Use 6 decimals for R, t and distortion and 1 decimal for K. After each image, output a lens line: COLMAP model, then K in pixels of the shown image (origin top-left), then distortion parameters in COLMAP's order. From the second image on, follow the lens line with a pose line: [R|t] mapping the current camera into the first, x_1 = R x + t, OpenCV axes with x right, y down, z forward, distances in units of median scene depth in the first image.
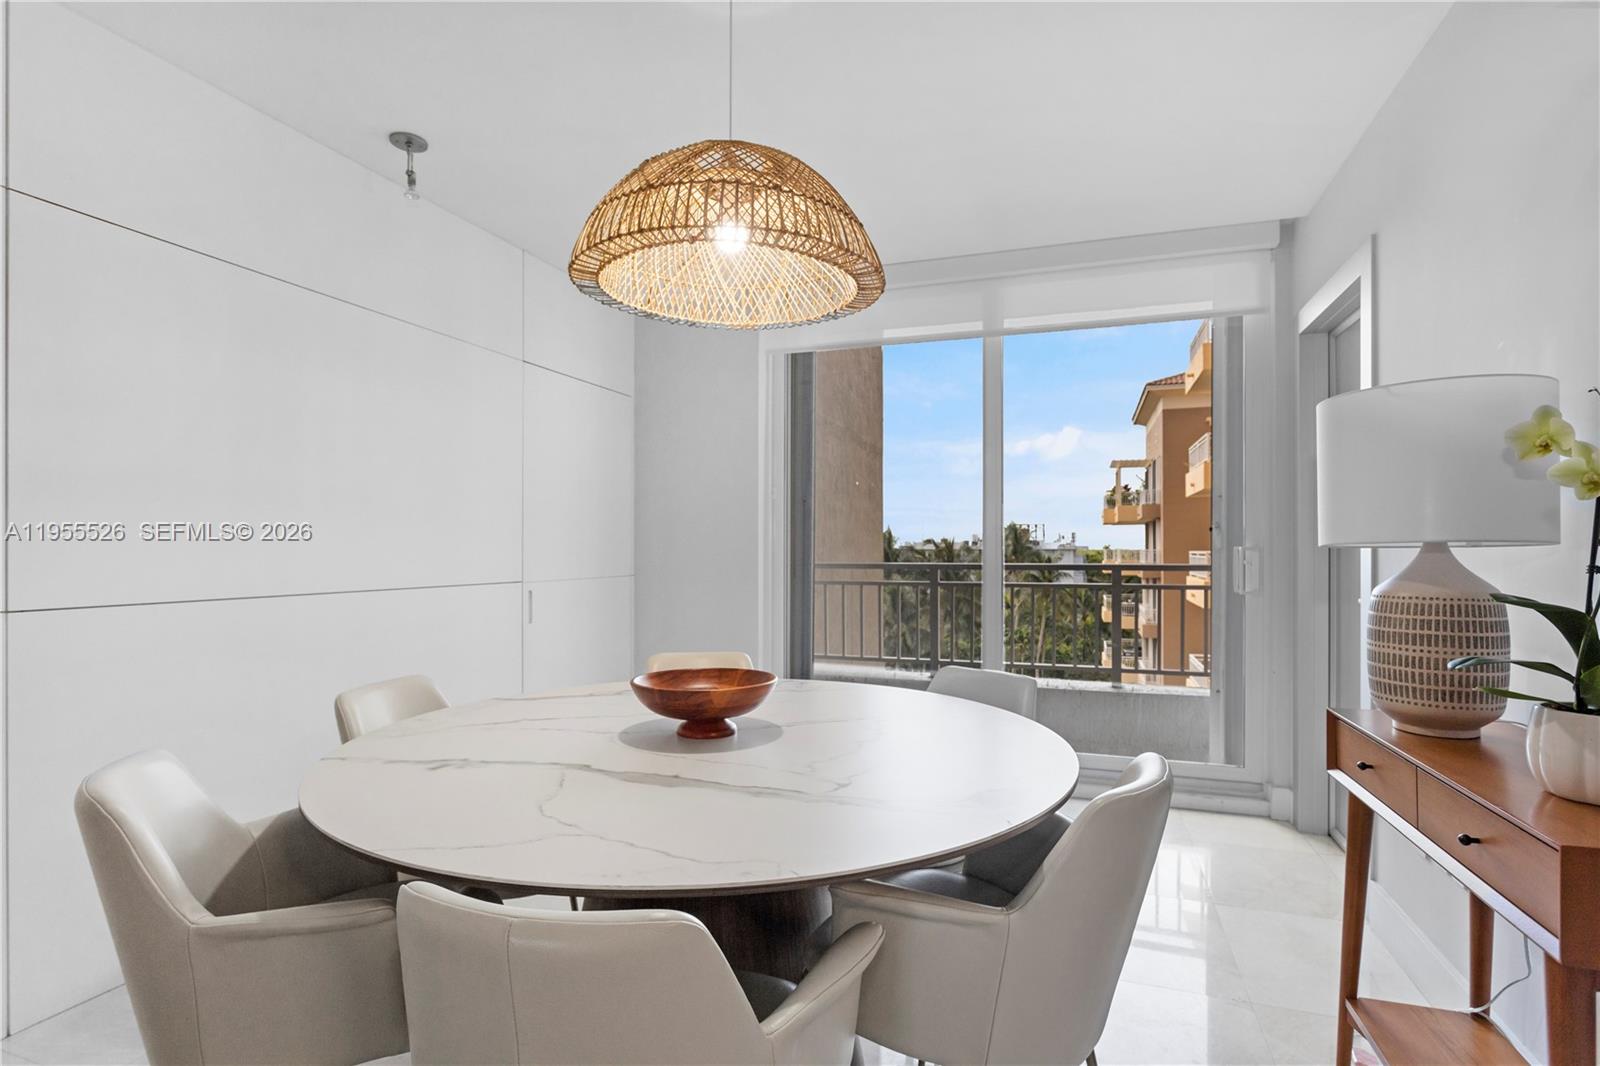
lens RADIAL K [[779.2, 0, 798.8], [0, 779.2, 540.8], [0, 0, 1]] dist [-0.002180, -0.000137]
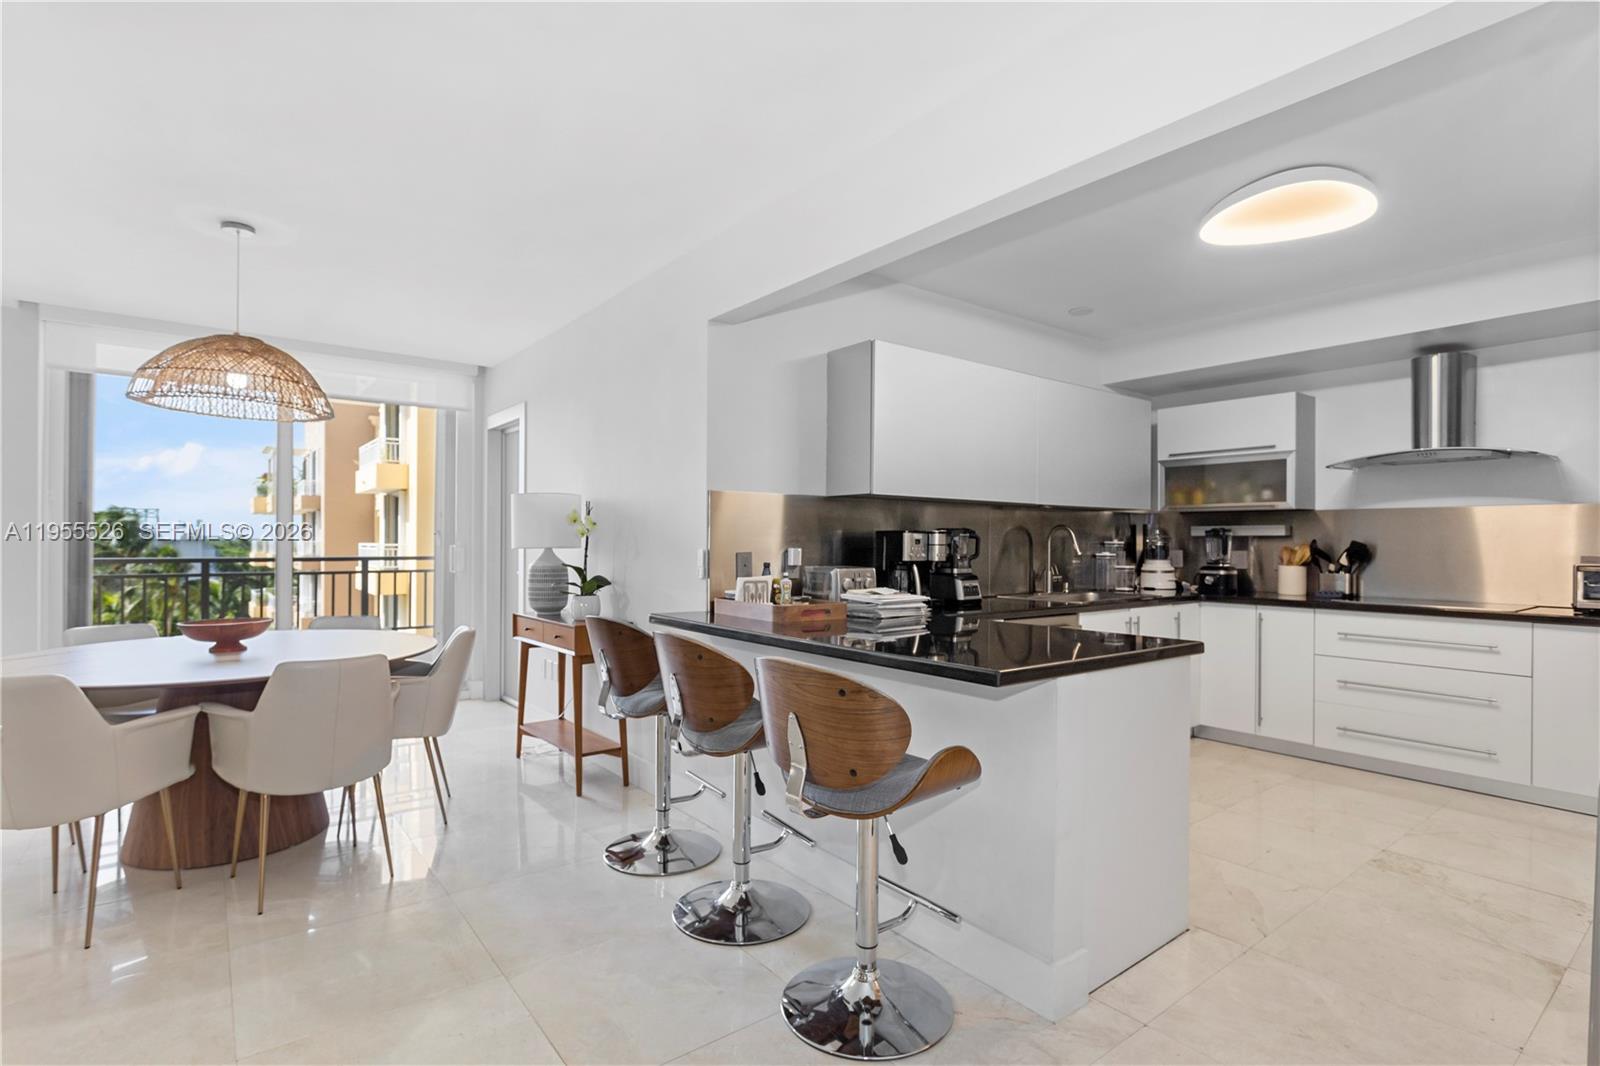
lens RADIAL K [[788.9, 0, 802.2], [0, 788.9, 562.9], [0, 0, 1]] dist [0.029340, 0.000075]
pose [[0.544149, -0.021849, 0.838704, -0.973244], [-0.012022, 0.999355, 0.033834, -0.043573], [-0.838902, -0.028494, 0.543536, -1.190845]]
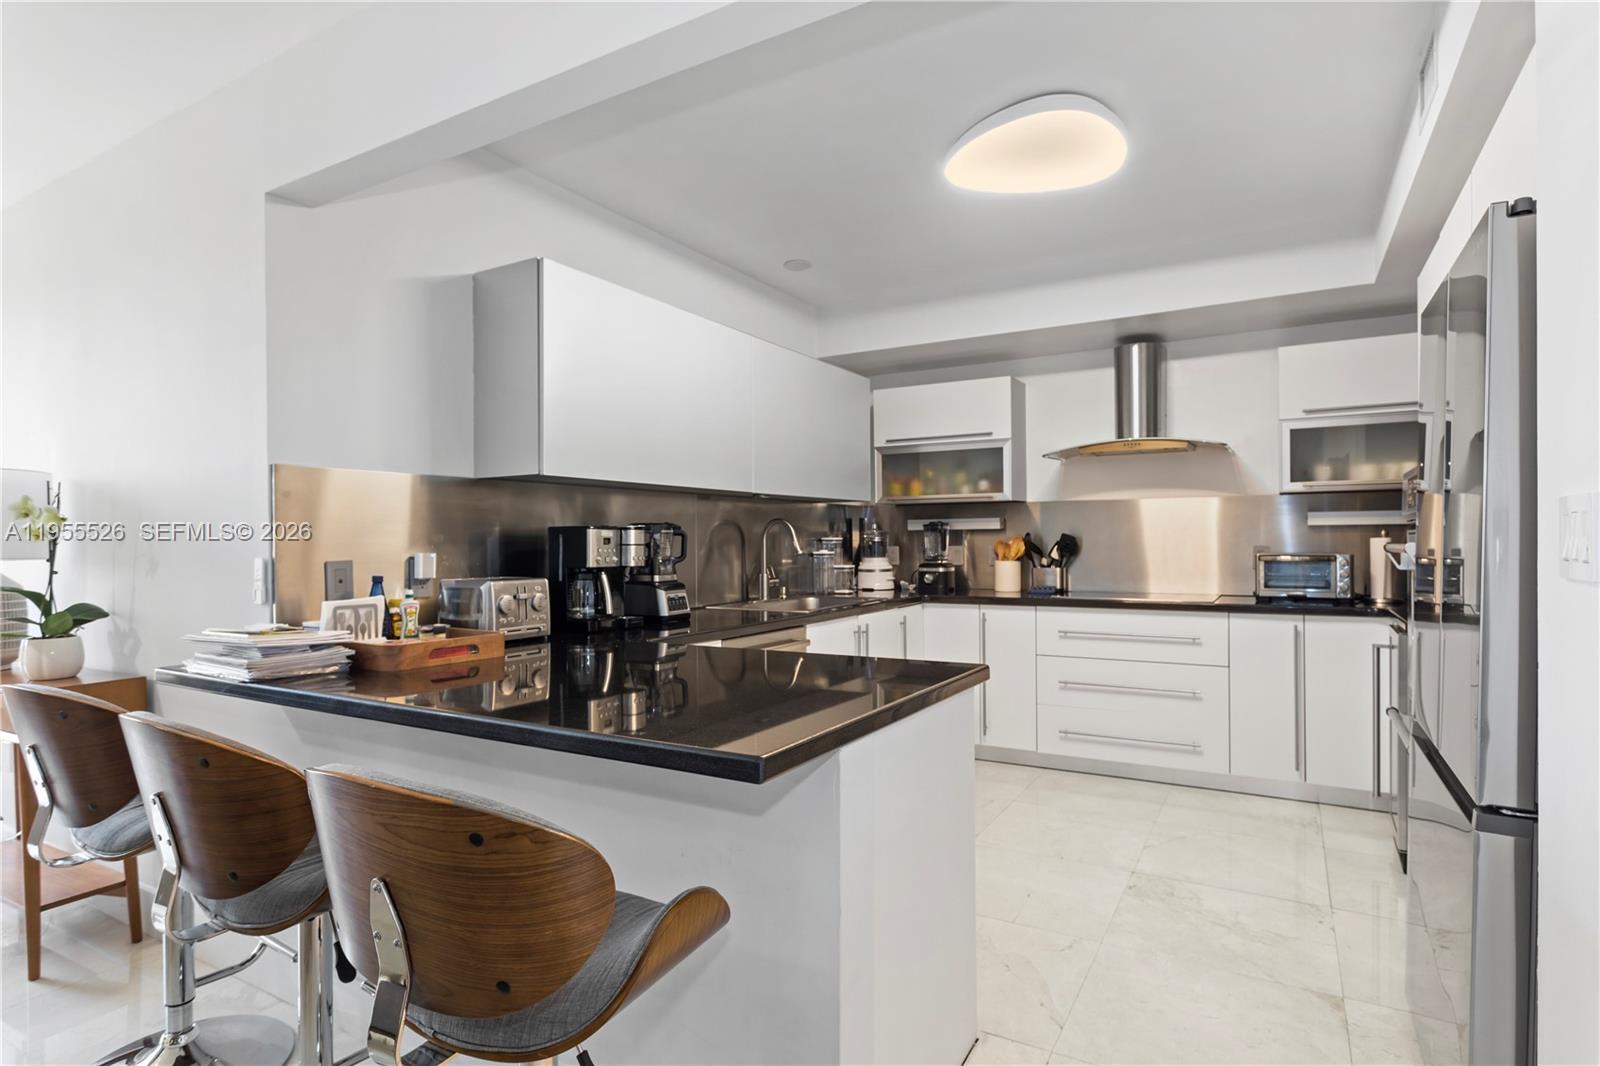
lens RADIAL K [[852.4, 0, 814.3], [0, 852.4, 524.0], [0, 0, 1]] dist [-0.019674, 0.001465]
pose [[0.181871, 0.014155, 0.983221, -0.583465], [0.001121, 0.999893, -0.014602, -0.040776], [-0.983322, 0.003758, 0.181836, -0.994434]]
